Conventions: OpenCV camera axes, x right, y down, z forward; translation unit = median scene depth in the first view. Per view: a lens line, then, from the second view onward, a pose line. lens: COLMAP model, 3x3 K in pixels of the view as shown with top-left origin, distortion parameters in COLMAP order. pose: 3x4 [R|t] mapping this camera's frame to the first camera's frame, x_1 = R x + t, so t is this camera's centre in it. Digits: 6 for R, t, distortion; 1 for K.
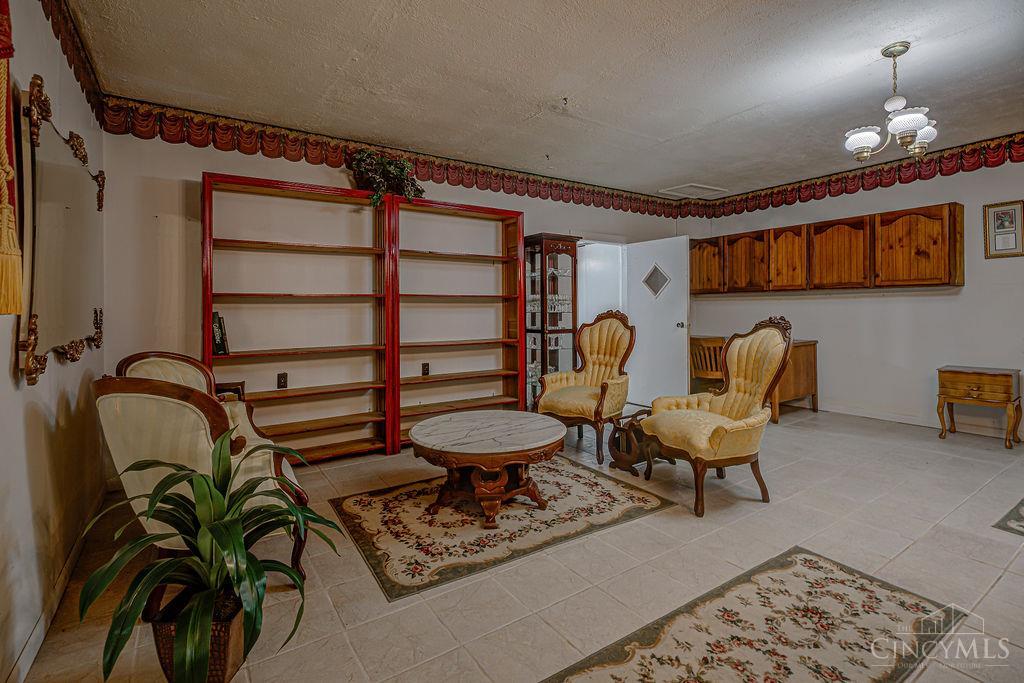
lens RADIAL K [[479.2, 0, 512.2], [0, 479.2, 312.7], [0, 0, 1]] dist [-0.000812, -0.000418]
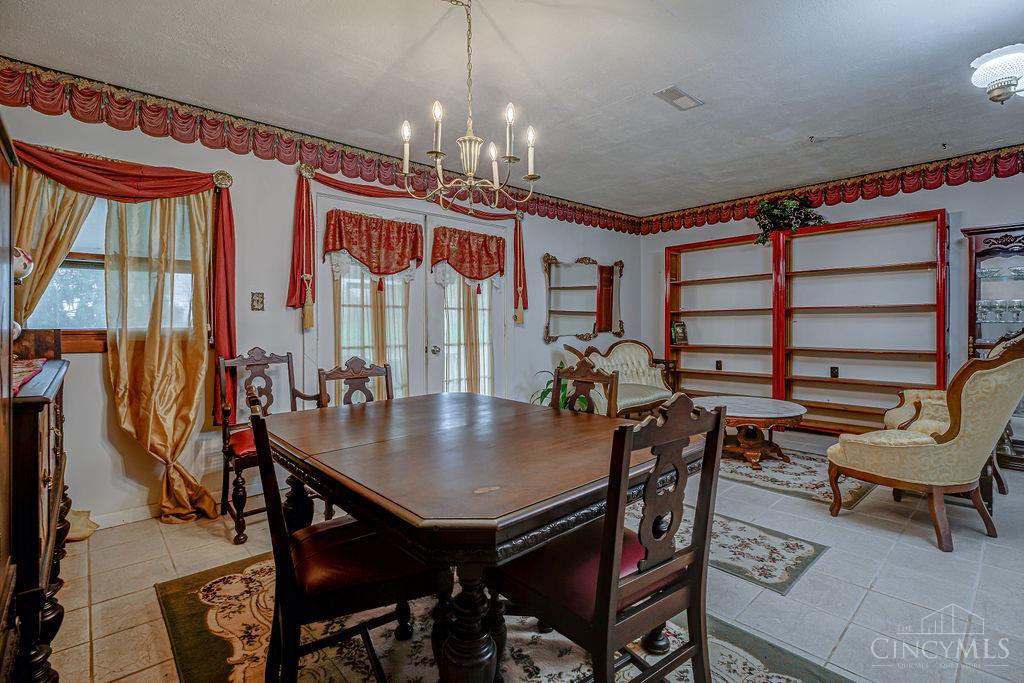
lens RADIAL K [[473.5, 0, 509.6], [0, 473.5, 326.8], [0, 0, 1]] dist [-0.002489, -0.000419]
pose [[0.139504, 0.010909, -0.990161, 1.383473], [0.003264, 0.999929, 0.011477, -0.006258], [0.990216, -0.004833, 0.139458, 0.154940]]
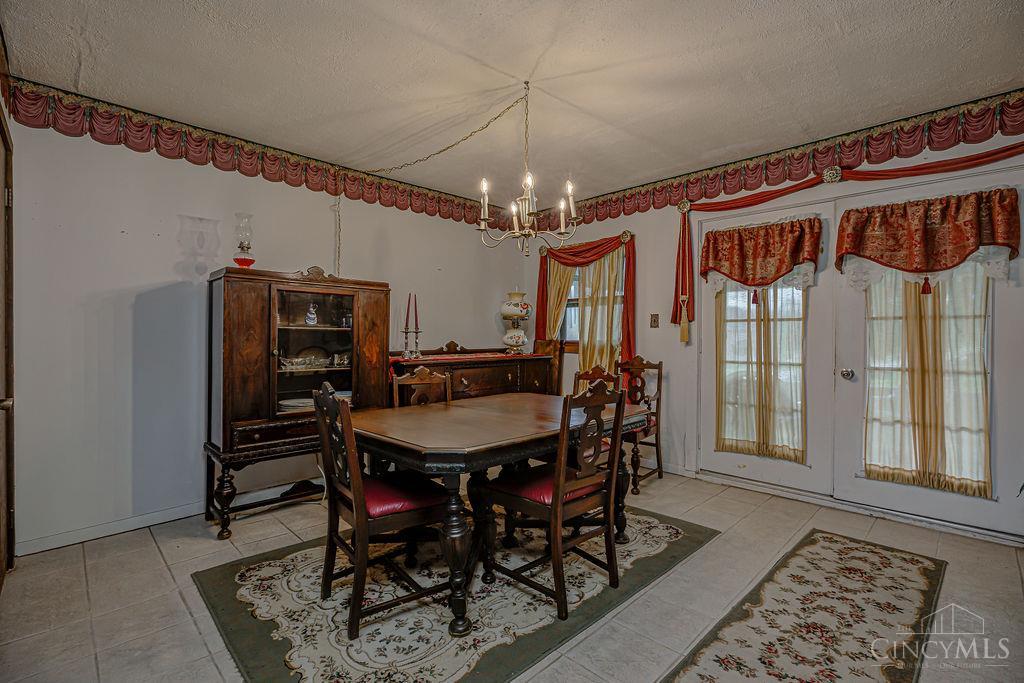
lens RADIAL K [[464.8, 0, 512.0], [0, 464.8, 341.5], [0, 0, 1]] dist [-0.011526, -0.000082]
pose [[-0.982366, 0.004493, -0.186914, 0.811824], [0.002405, 0.999932, 0.011398, -0.009903], [0.186953, 0.010747, -0.982310, 1.169097]]
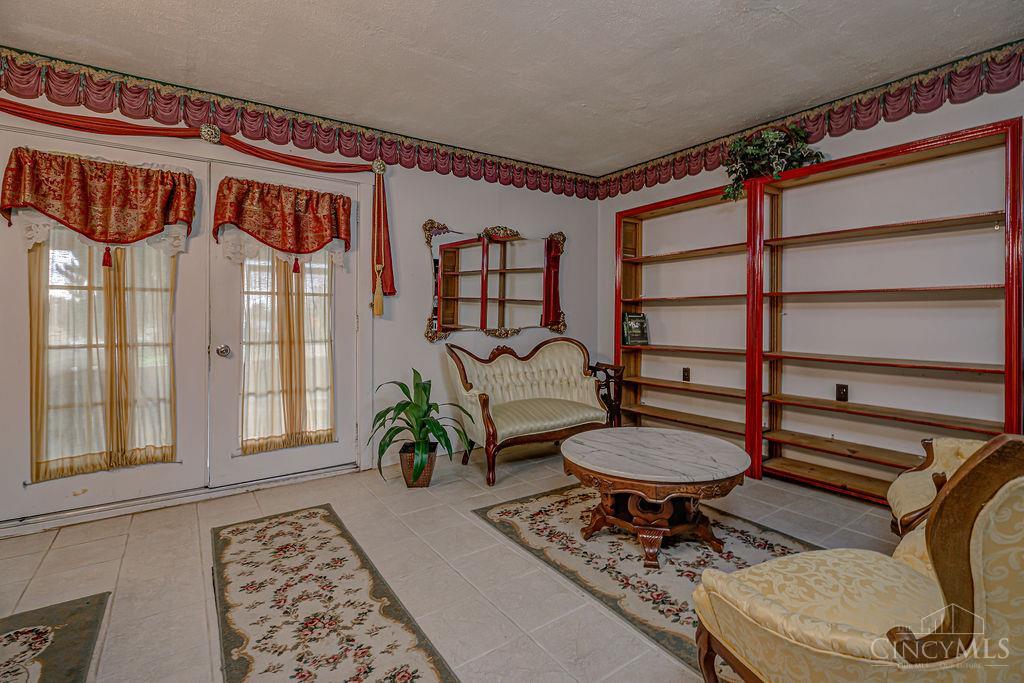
lens RADIAL K [[479.2, 0, 512.2], [0, 479.2, 312.7], [0, 0, 1]] dist [-0.000812, -0.000418]
pose [[0.016392, 0.001742, -0.999864, 0.917645], [-0.002515, 0.999995, 0.001701, -0.005983], [0.999862, 0.002486, 0.016396, 0.831623]]
